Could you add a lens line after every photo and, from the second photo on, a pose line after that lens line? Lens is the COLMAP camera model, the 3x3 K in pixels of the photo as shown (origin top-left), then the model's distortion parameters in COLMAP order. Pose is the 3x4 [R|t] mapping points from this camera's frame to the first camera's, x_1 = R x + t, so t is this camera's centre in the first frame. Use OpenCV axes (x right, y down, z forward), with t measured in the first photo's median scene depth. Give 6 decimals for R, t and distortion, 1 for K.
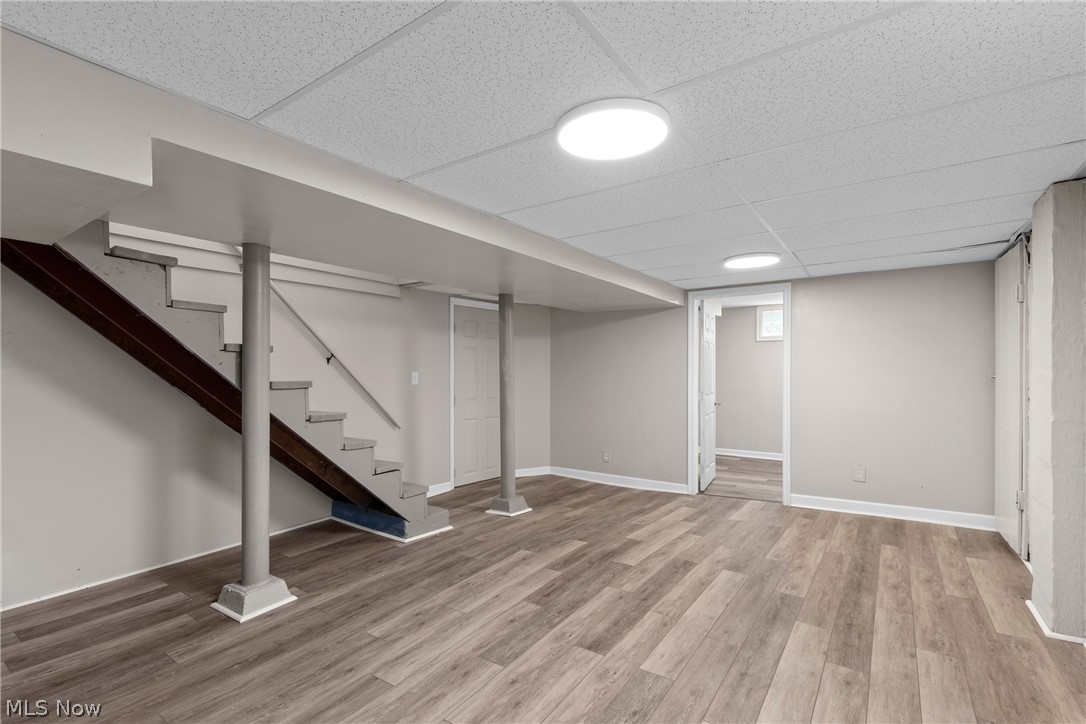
lens RADIAL K [[491.2, 0, 541.3], [0, 491.2, 370.7], [0, 0, 1]] dist [0.005691, -0.000245]
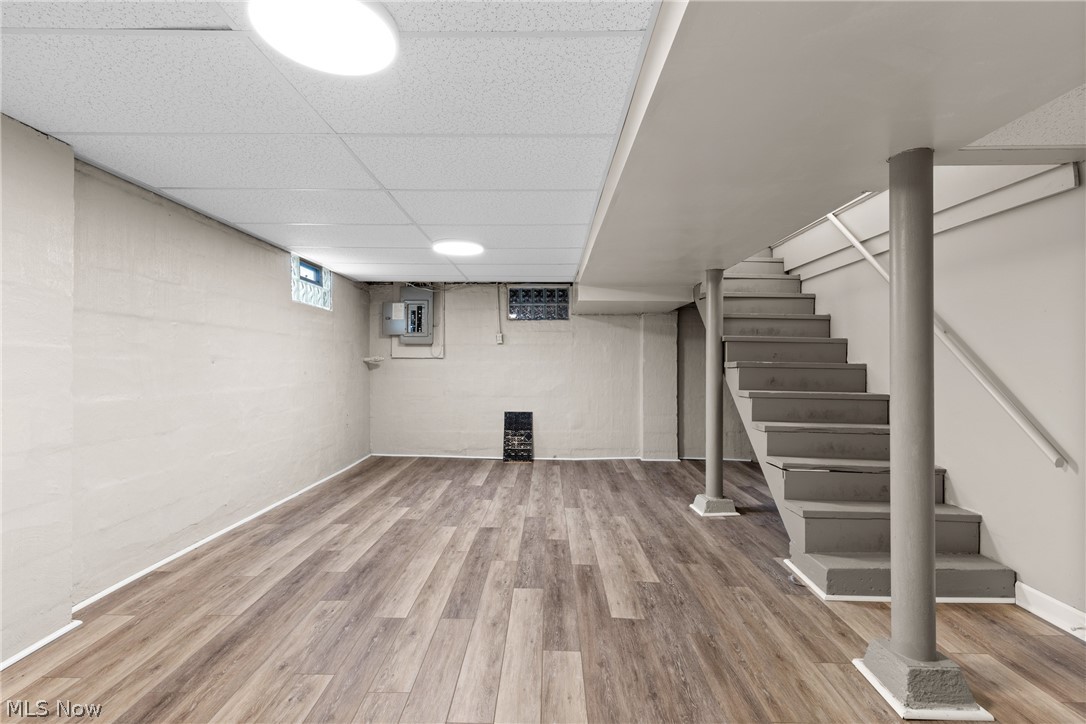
lens RADIAL K [[491.2, 0, 541.5], [0, 491.2, 364.9], [0, 0, 1]] dist [0.005691, -0.000245]
pose [[-0.822779, -0.000985, -0.568361, 0.639654], [0.000576, 0.999997, -0.002567, 0.029377], [0.568362, -0.002439, -0.822775, 1.767734]]
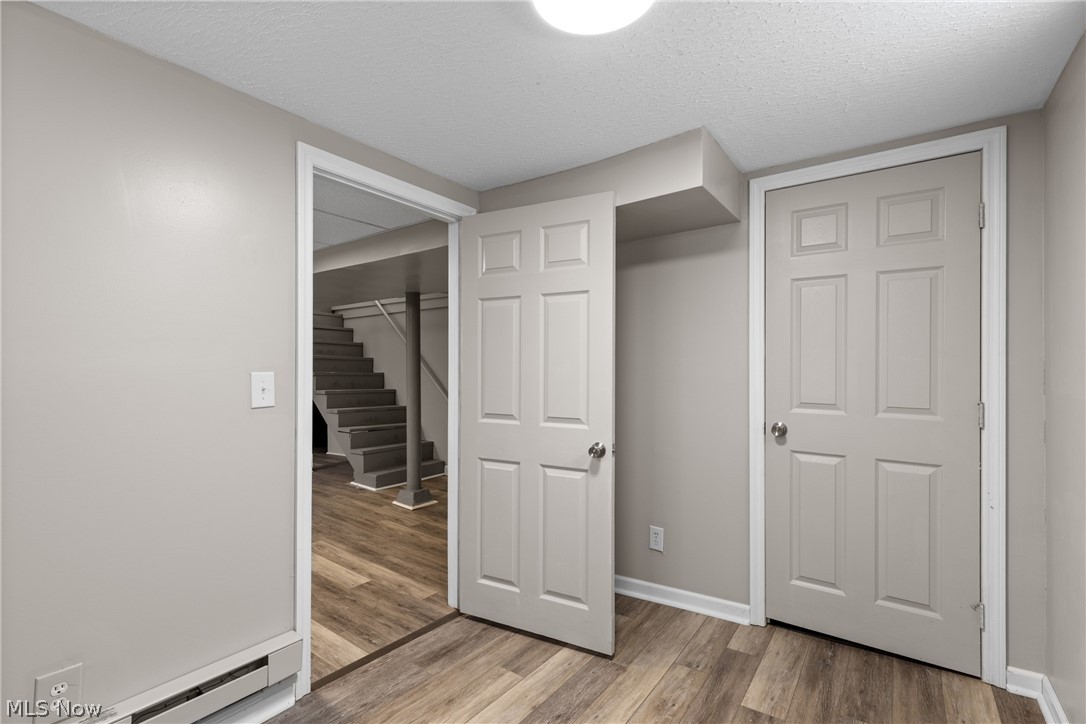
lens RADIAL K [[491.2, 0, 541.3], [0, 491.2, 363.6], [0, 0, 1]] dist [0.005691, -0.000245]
pose [[-0.013010, -0.007873, -0.999884, 1.462137], [0.009349, 0.999924, -0.007995, 0.007690], [0.999872, -0.009452, -0.012935, 1.950096]]
